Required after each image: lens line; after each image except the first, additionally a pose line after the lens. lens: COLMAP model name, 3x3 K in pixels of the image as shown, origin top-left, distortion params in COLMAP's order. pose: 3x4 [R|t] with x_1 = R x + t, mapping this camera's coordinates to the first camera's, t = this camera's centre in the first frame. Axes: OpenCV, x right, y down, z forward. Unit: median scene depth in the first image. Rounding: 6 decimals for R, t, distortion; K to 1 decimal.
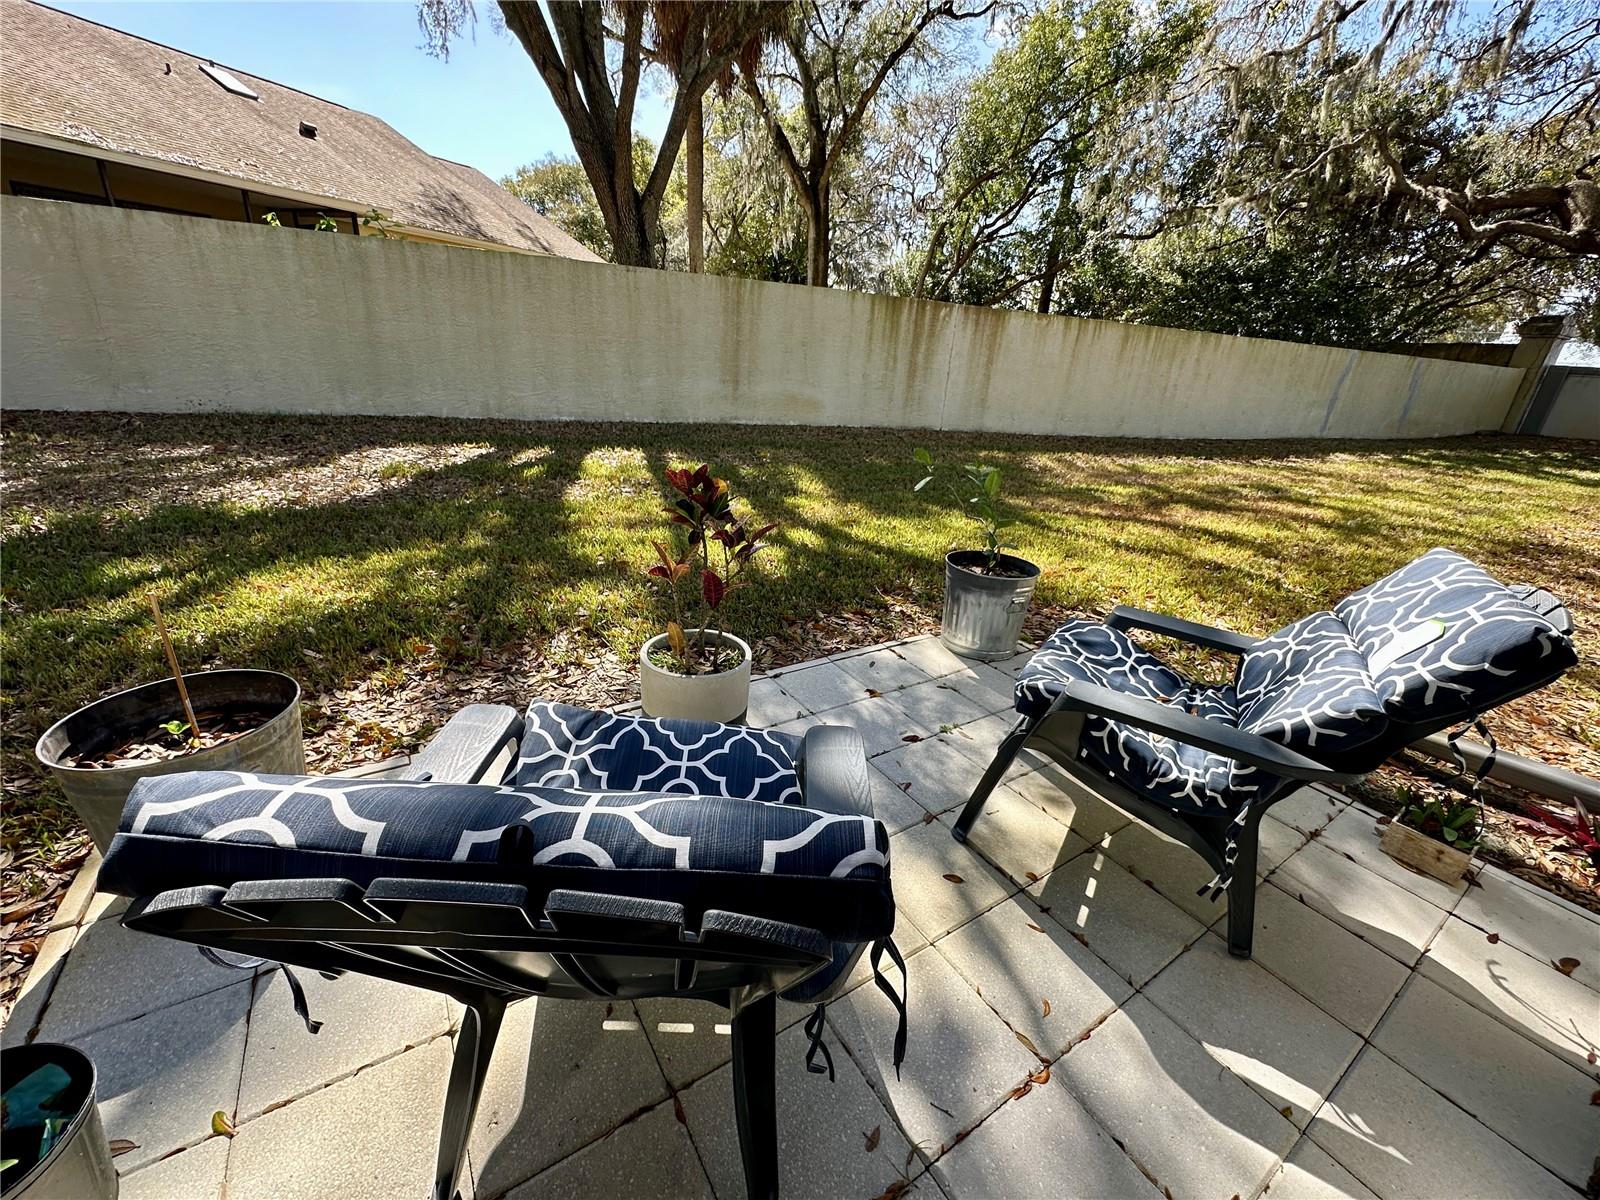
lens RADIAL K [[640.0, 0, 800.0], [0, 640.0, 600.0], [0, 0, 1]] dist [-0.002298, 0.000305]
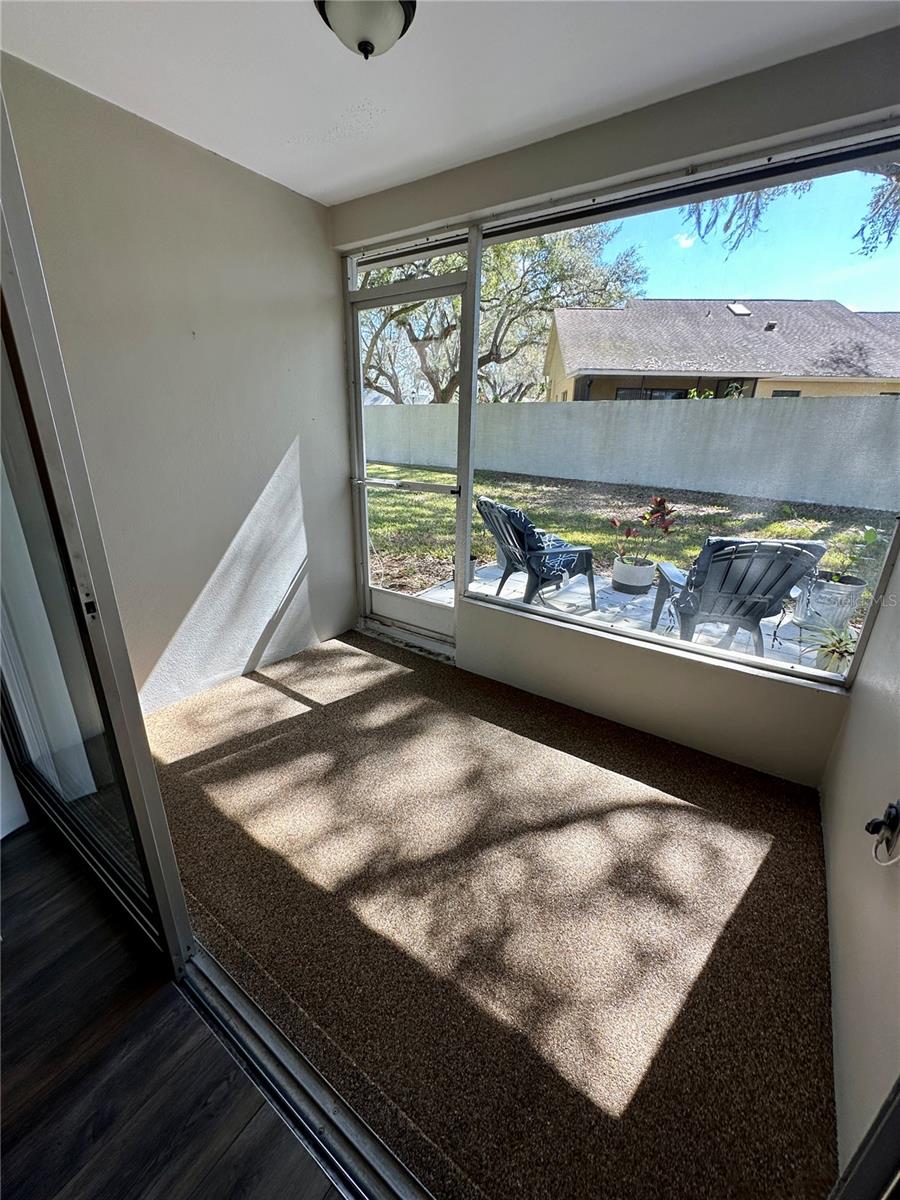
lens RADIAL K [[480.9, 0, 450.0], [0, 480.9, 600.0], [0, 0, 1]] dist [-0.000488, -0.000047]
pose [[0.384970, 0.262085, -0.884935, 0.377857], [-0.340589, 0.931498, 0.127710, 0.066768], [0.857786, 0.252234, 0.447862, -0.145264]]
